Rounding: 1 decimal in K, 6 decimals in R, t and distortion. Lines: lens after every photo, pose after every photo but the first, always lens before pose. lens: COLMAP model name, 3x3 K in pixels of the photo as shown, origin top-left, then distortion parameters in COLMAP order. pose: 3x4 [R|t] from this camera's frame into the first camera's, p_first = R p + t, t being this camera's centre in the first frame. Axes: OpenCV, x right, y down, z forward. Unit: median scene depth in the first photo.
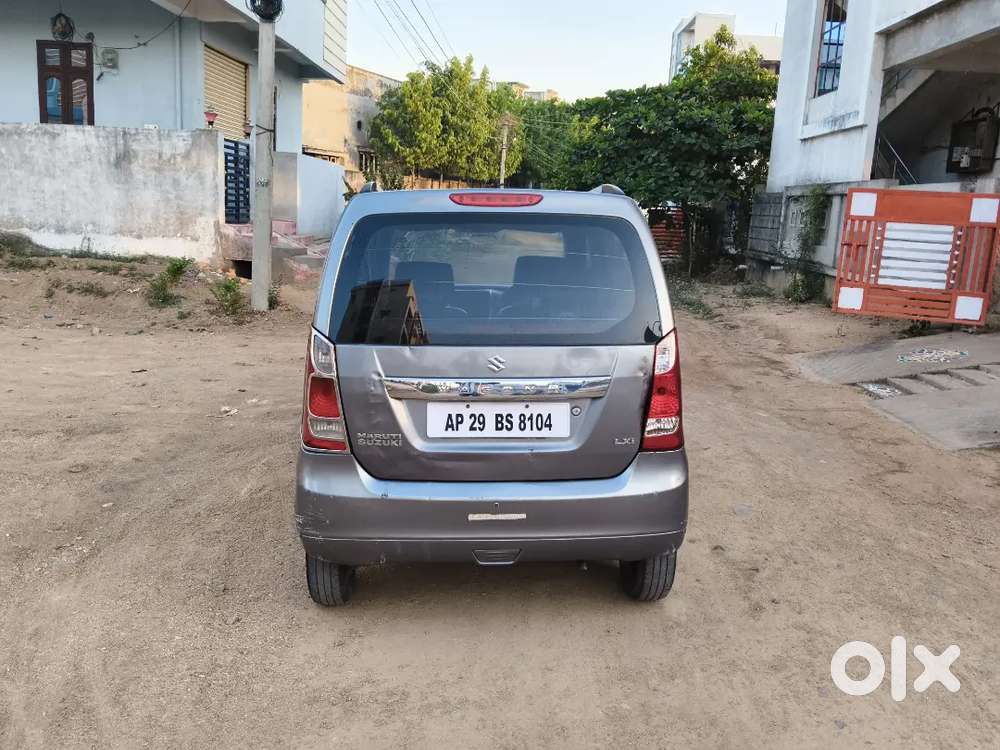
lens RADIAL K [[825.1, 0, 500.0], [0, 825.1, 375.0], [0, 0, 1]] dist [0.054875, -0.114961]
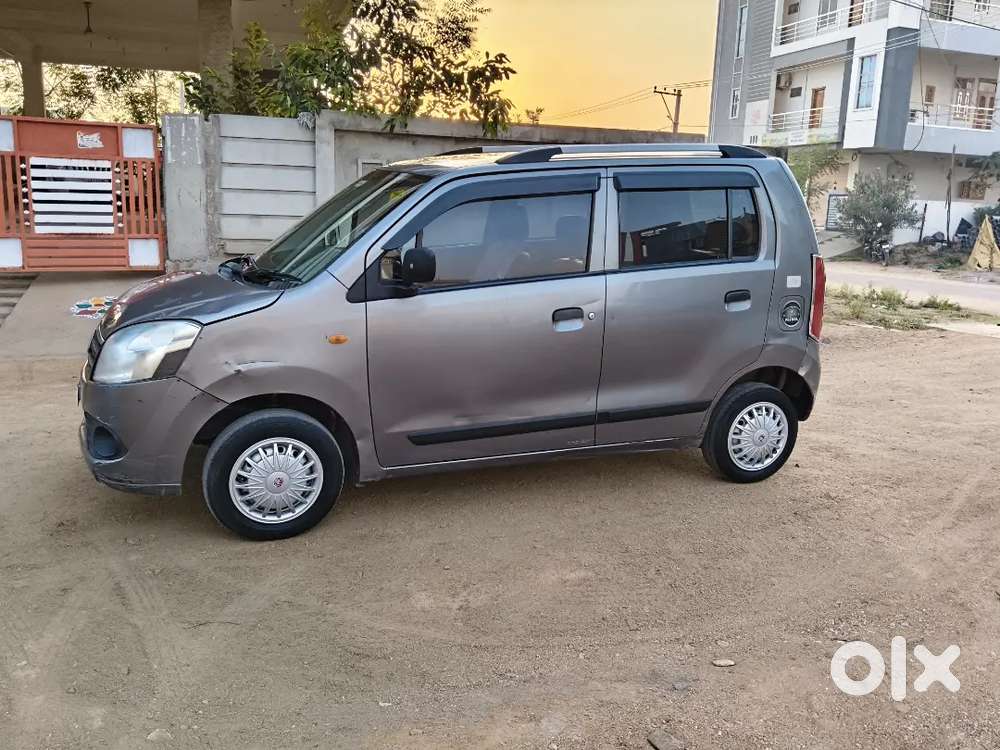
lens RADIAL K [[825.1, 0, 500.0], [0, 825.1, 375.0], [0, 0, 1]] dist [0.054875, -0.114961]
pose [[-0.312509, -0.254807, 0.915102, -1.356225], [0.140366, 0.940389, 0.309783, -0.370930], [-0.939487, 0.225259, -0.258113, 1.857202]]
